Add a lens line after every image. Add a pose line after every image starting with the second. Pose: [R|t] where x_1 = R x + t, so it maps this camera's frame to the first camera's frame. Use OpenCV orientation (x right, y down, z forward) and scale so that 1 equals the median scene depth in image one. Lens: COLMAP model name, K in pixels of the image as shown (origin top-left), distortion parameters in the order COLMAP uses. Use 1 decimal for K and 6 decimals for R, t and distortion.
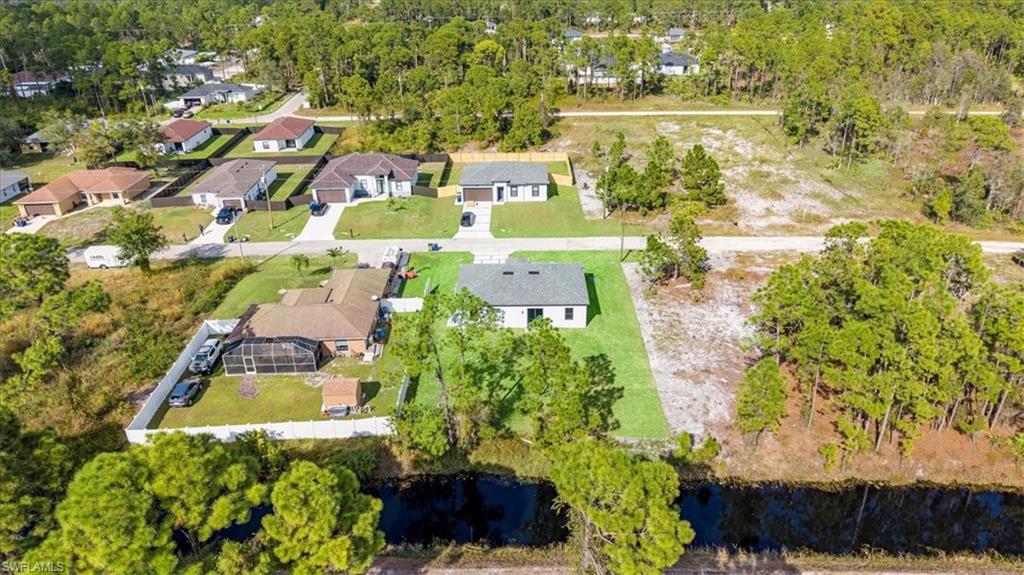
lens RADIAL K [[692.3, 0, 509.5], [0, 692.3, 270.0], [0, 0, 1]] dist [0.003086, 0.000019]
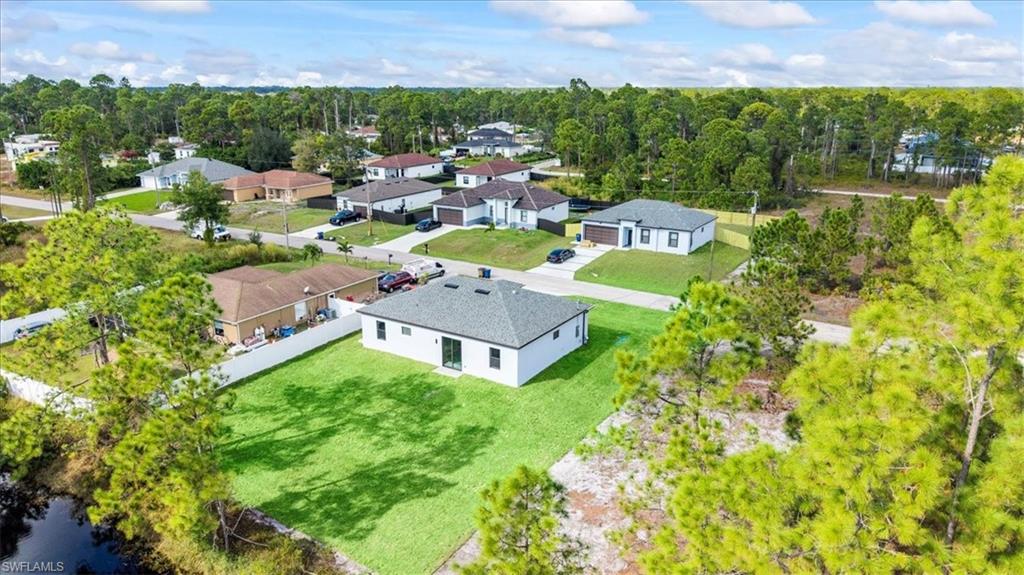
lens RADIAL K [[692.3, 0, 509.5], [0, 692.3, 270.0], [0, 0, 1]] dist [0.003086, 0.000019]
pose [[0.850914, 0.154049, -0.502210, 0.333164], [-0.234627, 0.966827, -0.100971, 0.038926], [0.469996, 0.203750, 0.858831, 0.386026]]
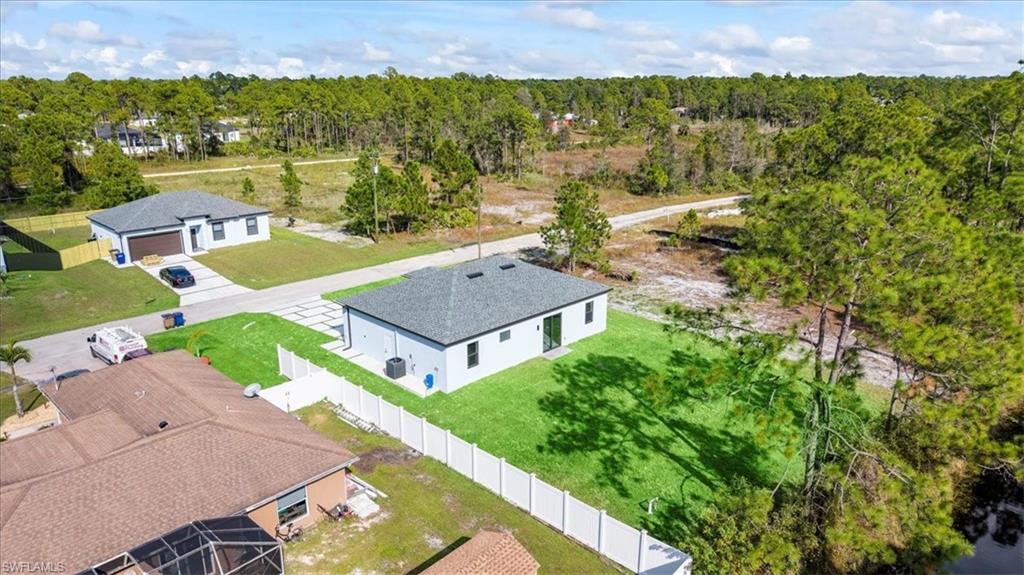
lens RADIAL K [[692.3, 0, 509.5], [0, 692.3, 270.0], [0, 0, 1]] dist [0.003086, 0.000019]
pose [[0.689326, -0.166985, 0.704943, -0.326428], [0.285198, 0.957047, -0.052177, 0.032913], [-0.665951, 0.237016, 0.707342, 0.509745]]
